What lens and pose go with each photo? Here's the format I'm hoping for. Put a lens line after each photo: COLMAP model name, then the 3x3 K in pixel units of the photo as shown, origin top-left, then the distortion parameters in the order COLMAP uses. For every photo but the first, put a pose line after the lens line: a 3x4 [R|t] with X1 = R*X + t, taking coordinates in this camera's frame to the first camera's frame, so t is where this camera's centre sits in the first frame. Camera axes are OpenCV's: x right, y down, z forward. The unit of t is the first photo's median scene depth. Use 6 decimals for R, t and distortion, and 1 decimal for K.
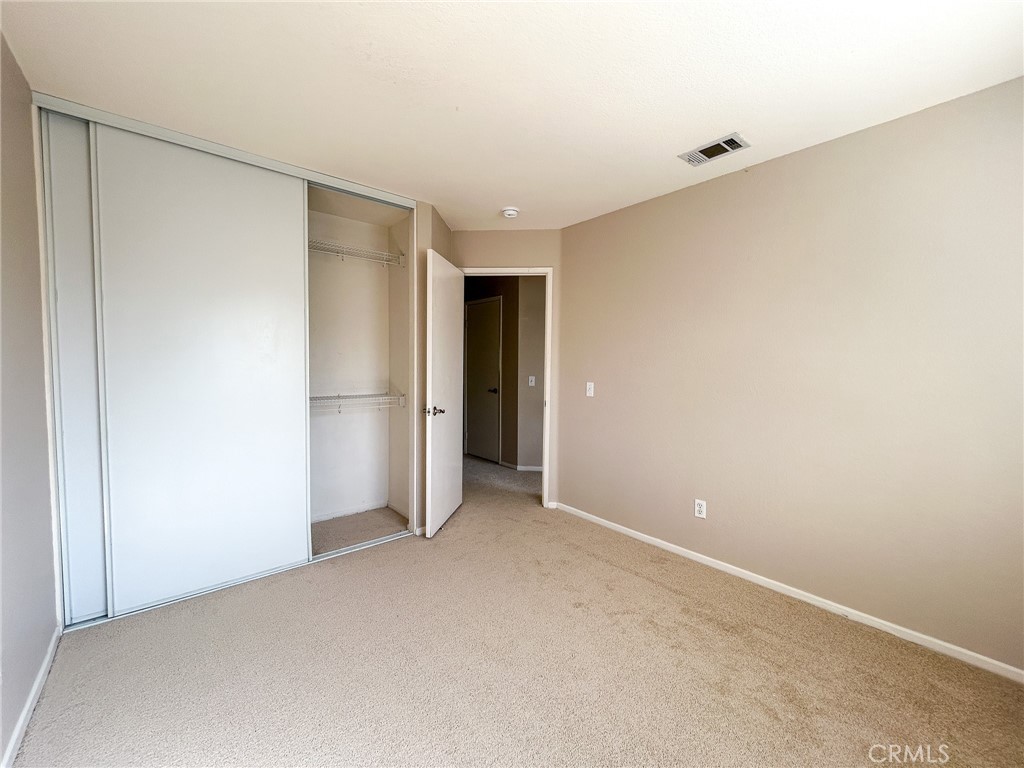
lens RADIAL K [[414.8, 0, 512.0], [0, 414.8, 384.0], [0, 0, 1]] dist [0.000522, 0.000245]
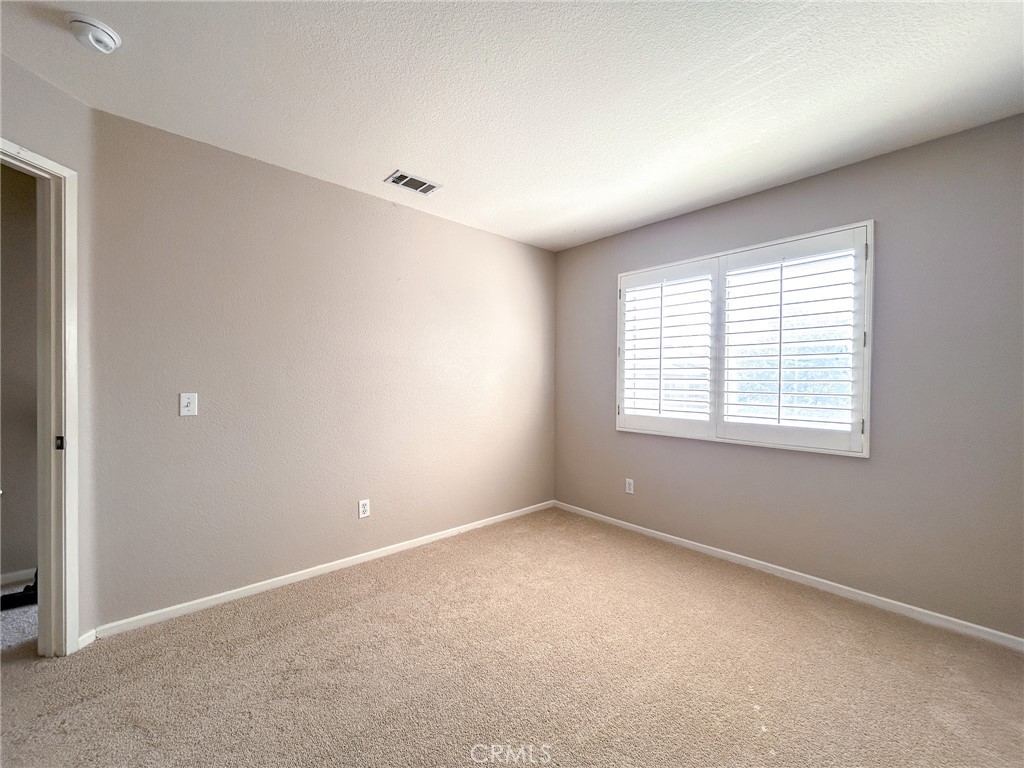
lens RADIAL K [[414.8, 0, 512.0], [0, 414.8, 384.0], [0, 0, 1]] dist [0.000522, 0.000245]
pose [[-0.026749, -0.020301, 0.999436, -0.573971], [0.042034, 0.998887, 0.021415, -0.013492], [-0.998758, 0.042583, -0.025866, 0.648357]]
